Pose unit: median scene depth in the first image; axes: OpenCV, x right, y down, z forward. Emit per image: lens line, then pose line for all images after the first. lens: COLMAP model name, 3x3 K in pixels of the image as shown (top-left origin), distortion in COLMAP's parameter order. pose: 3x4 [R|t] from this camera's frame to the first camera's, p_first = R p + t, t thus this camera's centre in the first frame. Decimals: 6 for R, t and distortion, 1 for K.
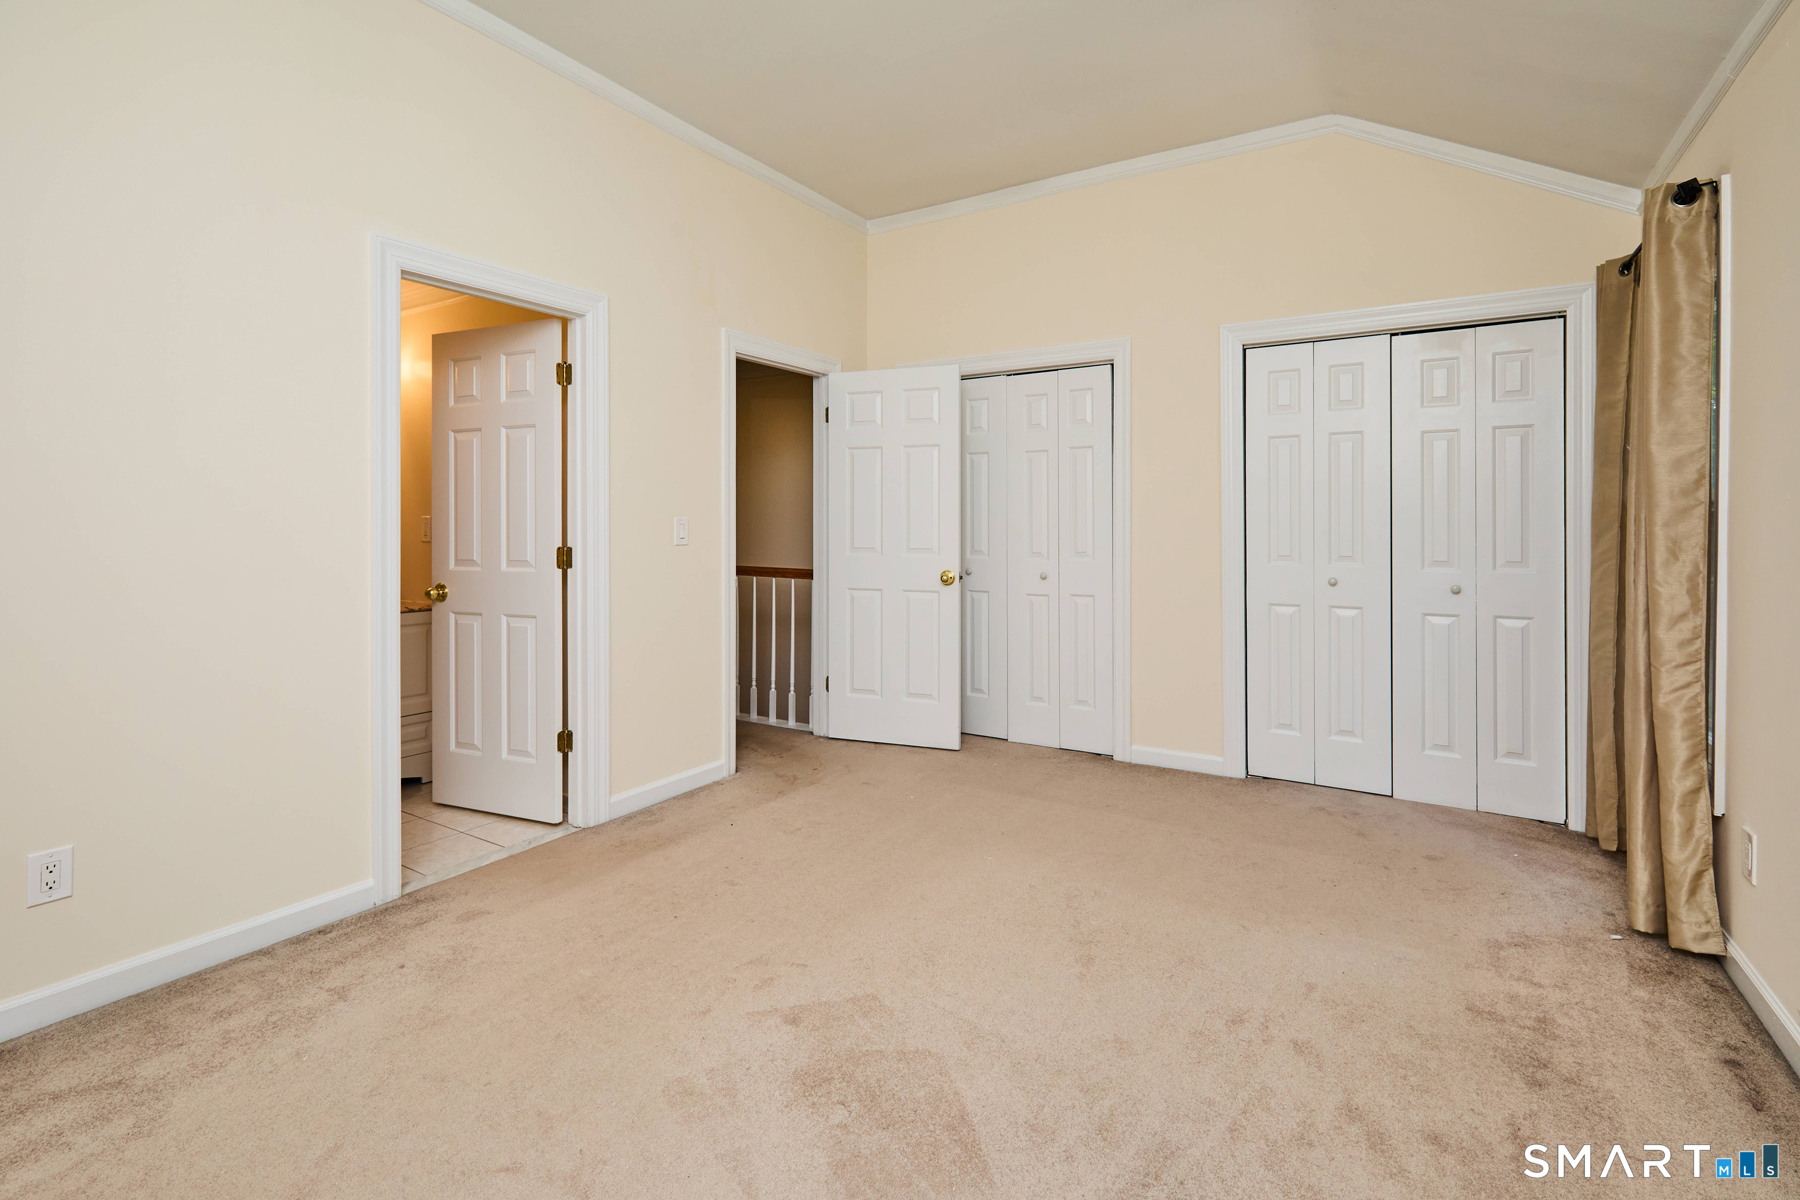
lens RADIAL K [[834.7, 0, 902.3], [0, 834.7, 574.6], [0, 0, 1]] dist [-0.001979, -0.000214]
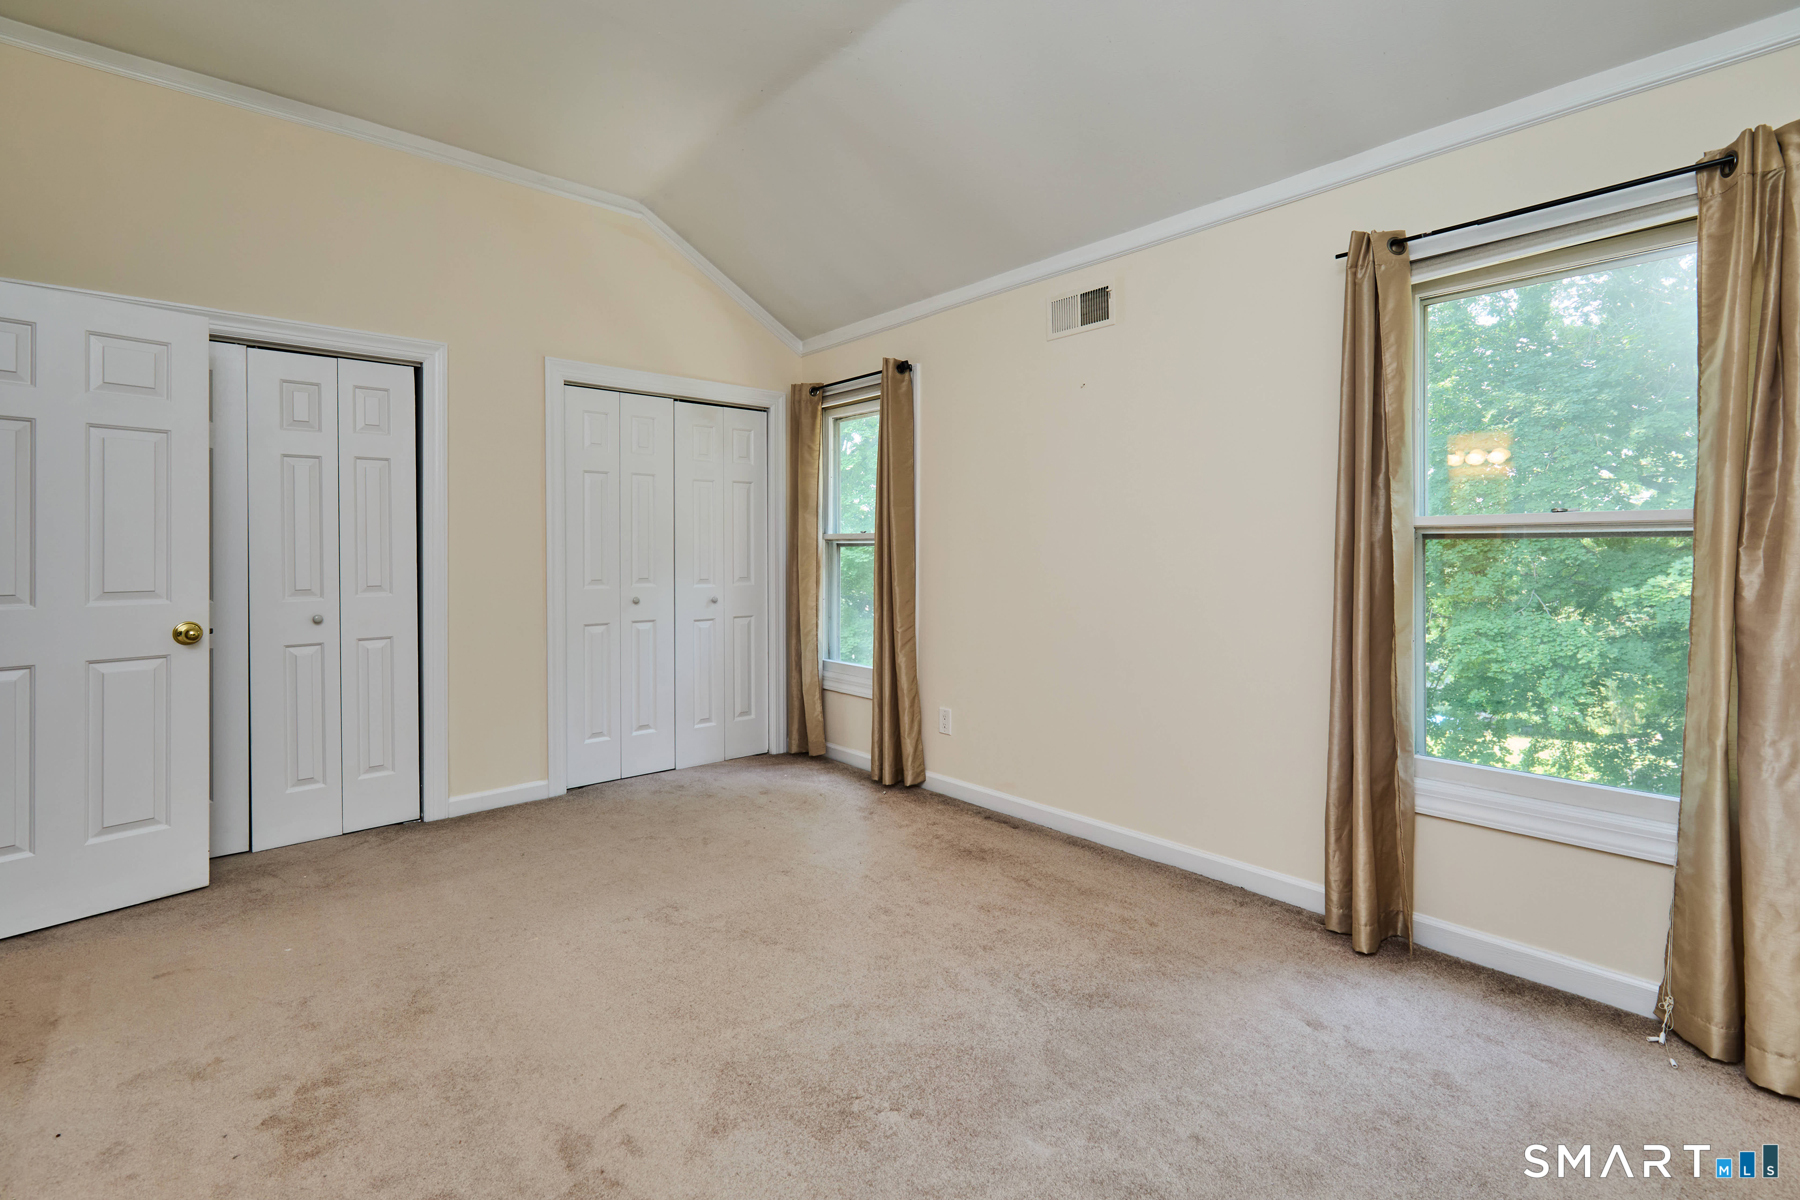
lens RADIAL K [[824.2, 0, 895.2], [0, 824.2, 600.7], [0, 0, 1]] dist [0.002521, -0.000509]
pose [[0.283823, -0.057828, 0.957131, -0.502878], [0.061903, 0.997203, 0.041893, -0.017640], [-0.956876, 0.047359, 0.286609, 0.331104]]
